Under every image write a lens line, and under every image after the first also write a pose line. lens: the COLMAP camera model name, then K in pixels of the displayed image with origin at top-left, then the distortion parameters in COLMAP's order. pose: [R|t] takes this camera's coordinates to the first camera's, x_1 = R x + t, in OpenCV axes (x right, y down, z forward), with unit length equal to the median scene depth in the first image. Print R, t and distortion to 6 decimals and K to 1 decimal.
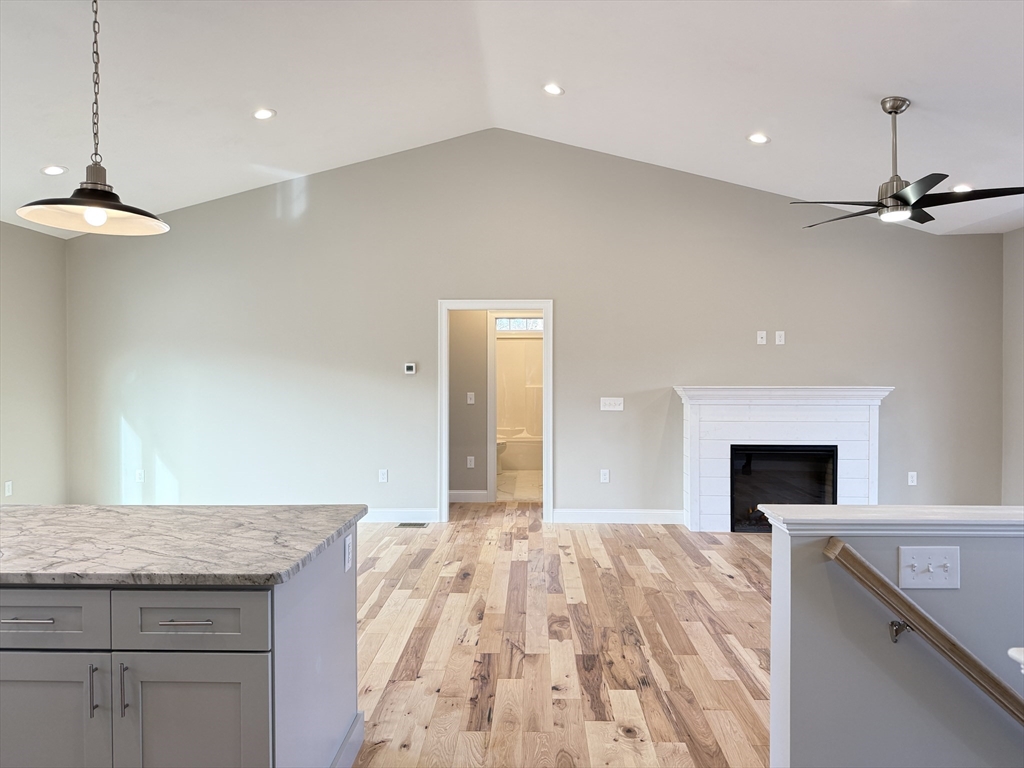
lens RADIAL K [[717.9, 0, 471.2], [0, 717.9, 381.0], [0, 0, 1]] dist [0.000193, -0.004394]
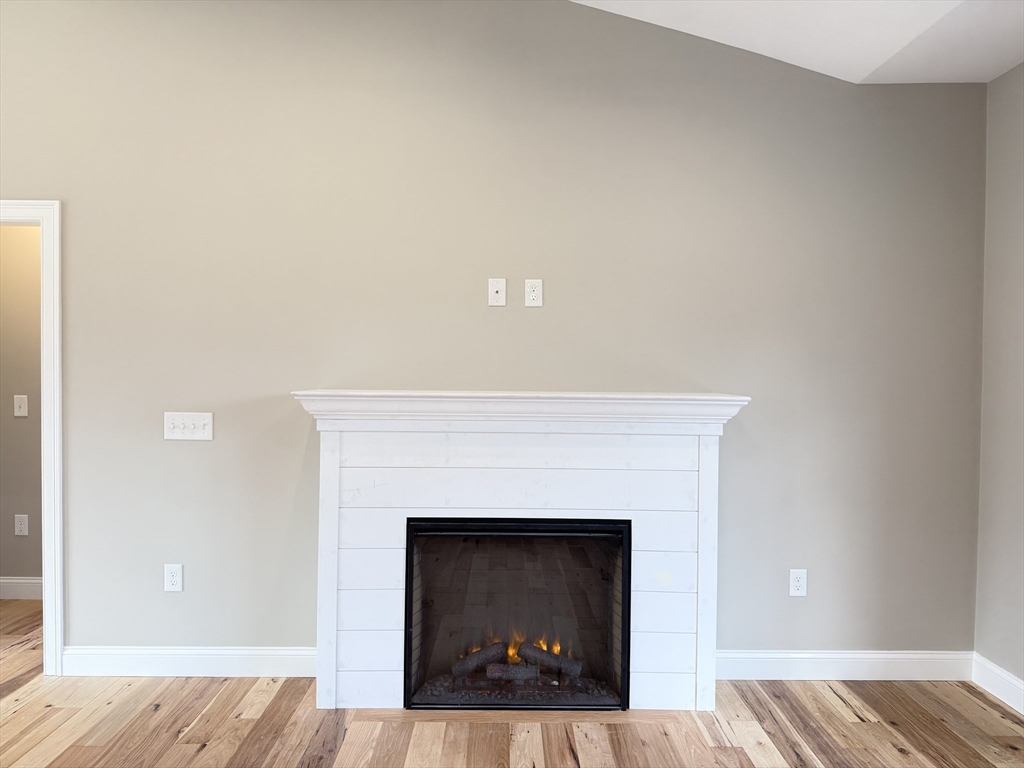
lens RADIAL K [[717.6, 0, 517.6], [0, 717.6, 386.3], [0, 0, 1]] dist [0.023528, -0.006608]
pose [[0.997778, 0.010731, 0.065759, 0.401310], [-0.011264, 0.999907, 0.007741, -0.000229], [-0.065670, -0.008465, 0.997806, 0.536349]]
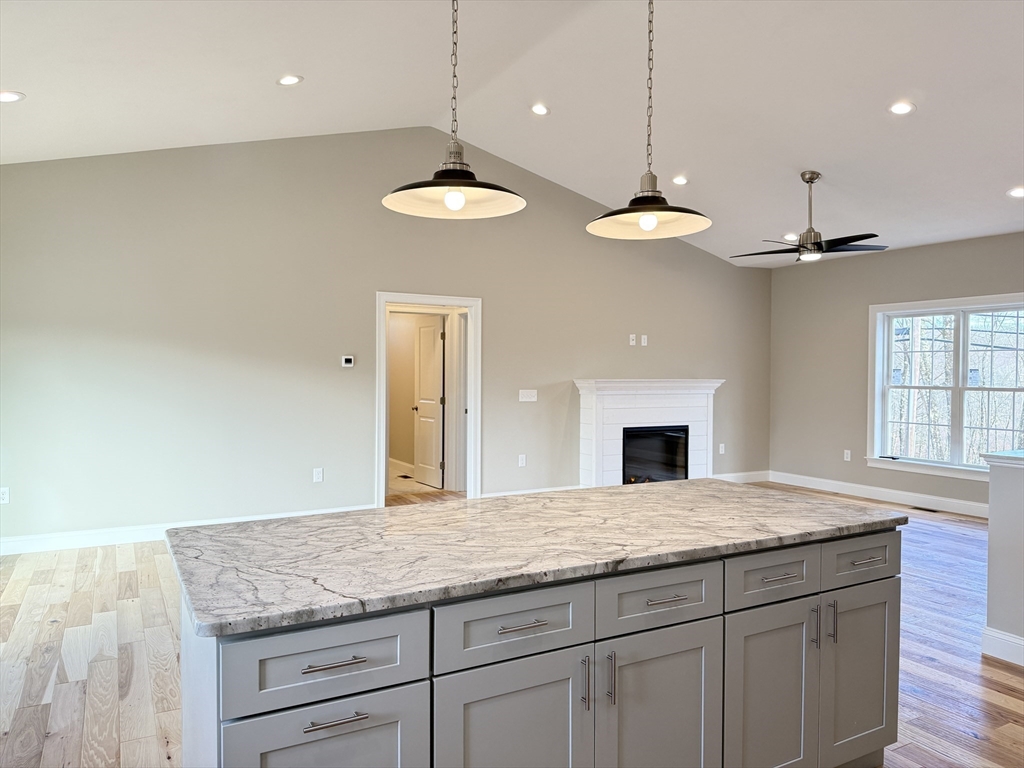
lens RADIAL K [[717.6, 0, 517.6], [0, 717.6, 386.3], [0, 0, 1]] dist [0.023528, -0.006608]
pose [[0.855334, -0.005399, 0.518048, -0.414590], [-0.001880, 0.999907, 0.013525, 0.002891], [-0.518073, -0.012542, 0.855245, 0.060333]]
